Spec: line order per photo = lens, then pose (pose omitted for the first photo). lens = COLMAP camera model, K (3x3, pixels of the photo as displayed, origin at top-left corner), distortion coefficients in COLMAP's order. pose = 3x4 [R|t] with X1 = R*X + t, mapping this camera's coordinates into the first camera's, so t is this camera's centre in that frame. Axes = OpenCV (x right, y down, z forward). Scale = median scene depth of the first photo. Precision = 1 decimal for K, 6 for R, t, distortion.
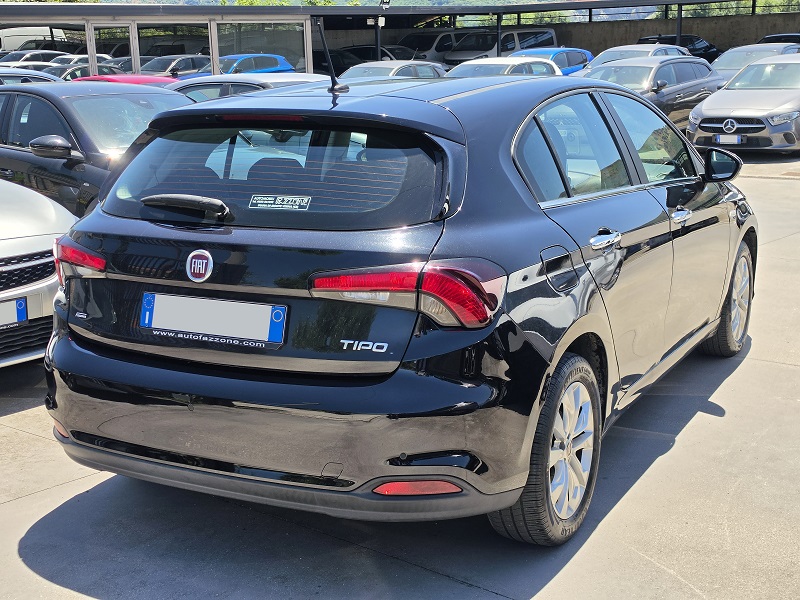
lens RADIAL K [[1097.3, 0, 400.0], [0, 1097.3, 300.0], [0, 0, 1]] dist [0.260159, -0.006506]
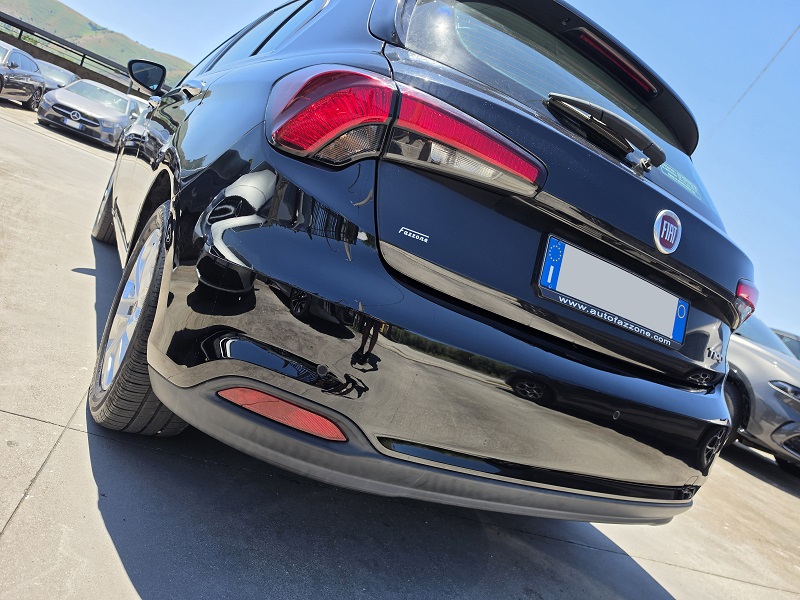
lens RADIAL K [[563.1, 0, 400.0], [0, 563.1, 300.0], [0, 0, 1]] dist [0.088865, -0.162955]
pose [[0.480779, 0.121754, 0.868348, -0.579878], [-0.209084, 0.977665, -0.021318, 0.058602], [-0.851549, -0.171308, 0.495497, 0.924961]]
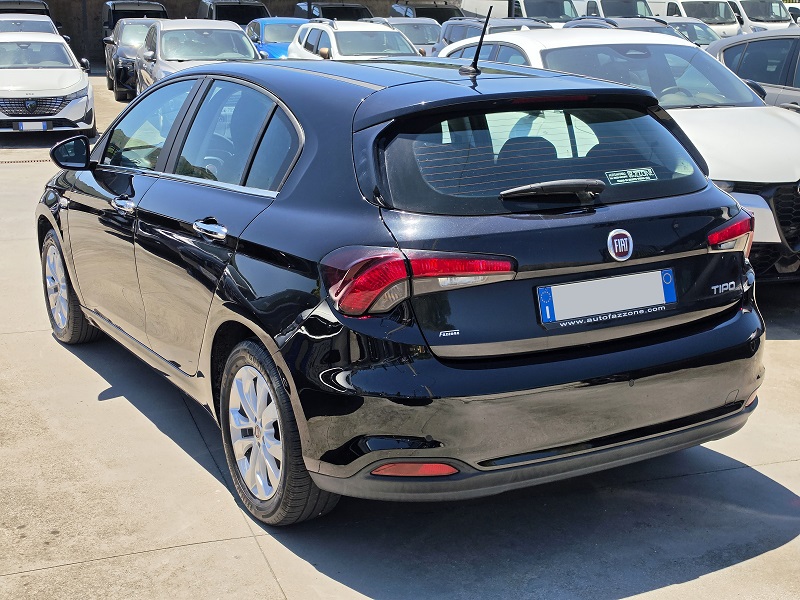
lens RADIAL K [[1092.3, 0, 400.0], [0, 1092.3, 300.0], [0, 0, 1]] dist [0.080243, -0.053642]
pose [[0.519159, -0.178376, 0.835856, -1.101093], [0.175967, 0.979334, 0.099701, -0.113237], [-0.836367, 0.095323, 0.539818, 0.610955]]
